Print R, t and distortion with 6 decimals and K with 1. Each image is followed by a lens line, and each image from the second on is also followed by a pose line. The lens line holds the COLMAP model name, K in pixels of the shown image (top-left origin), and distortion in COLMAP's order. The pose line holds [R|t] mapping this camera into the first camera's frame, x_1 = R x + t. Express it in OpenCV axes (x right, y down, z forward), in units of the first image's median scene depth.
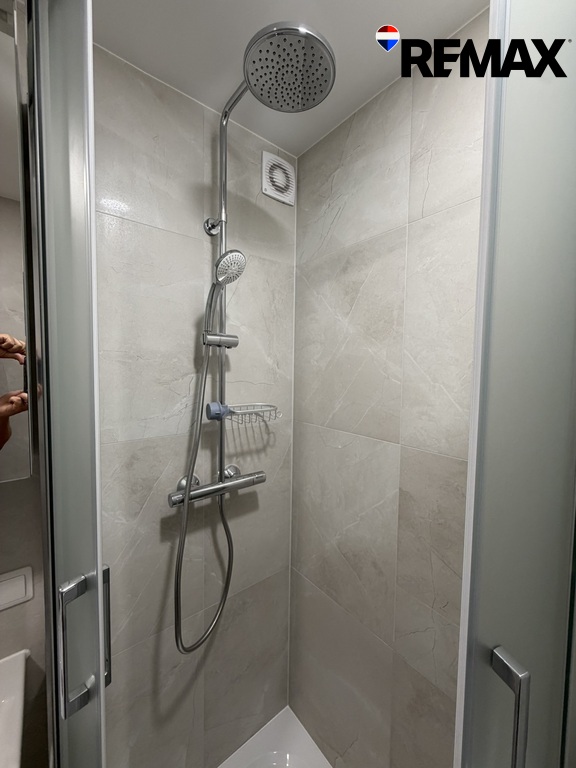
lens RADIAL K [[303.9, 0, 288.6], [0, 303.9, 382.2], [0, 0, 1]] dist [-0.003051, -0.000024]
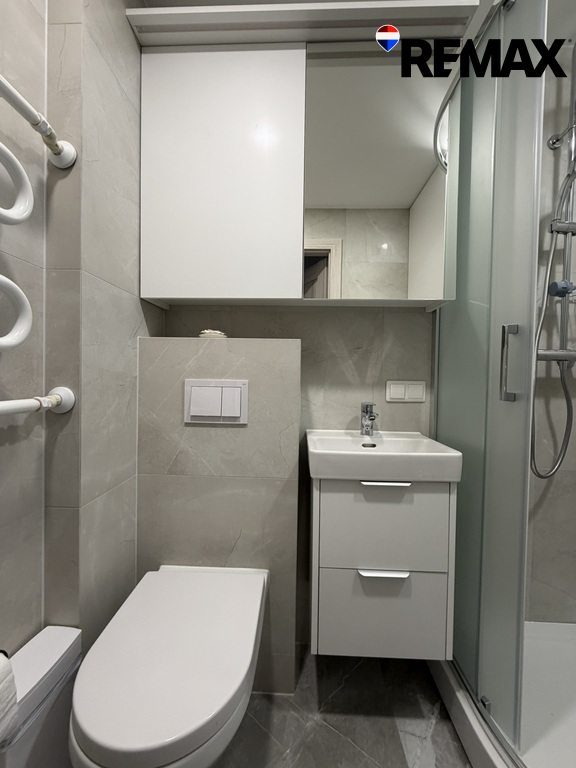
lens RADIAL K [[303.9, 0, 287.8], [0, 303.9, 386.3], [0, 0, 1]] dist [-0.003051, -0.000024]
pose [[0.745823, 0.014341, -0.665990, -0.230084], [-0.038833, 0.999004, -0.021977, 0.525831], [0.665012, 0.042254, 0.745637, -0.560021]]
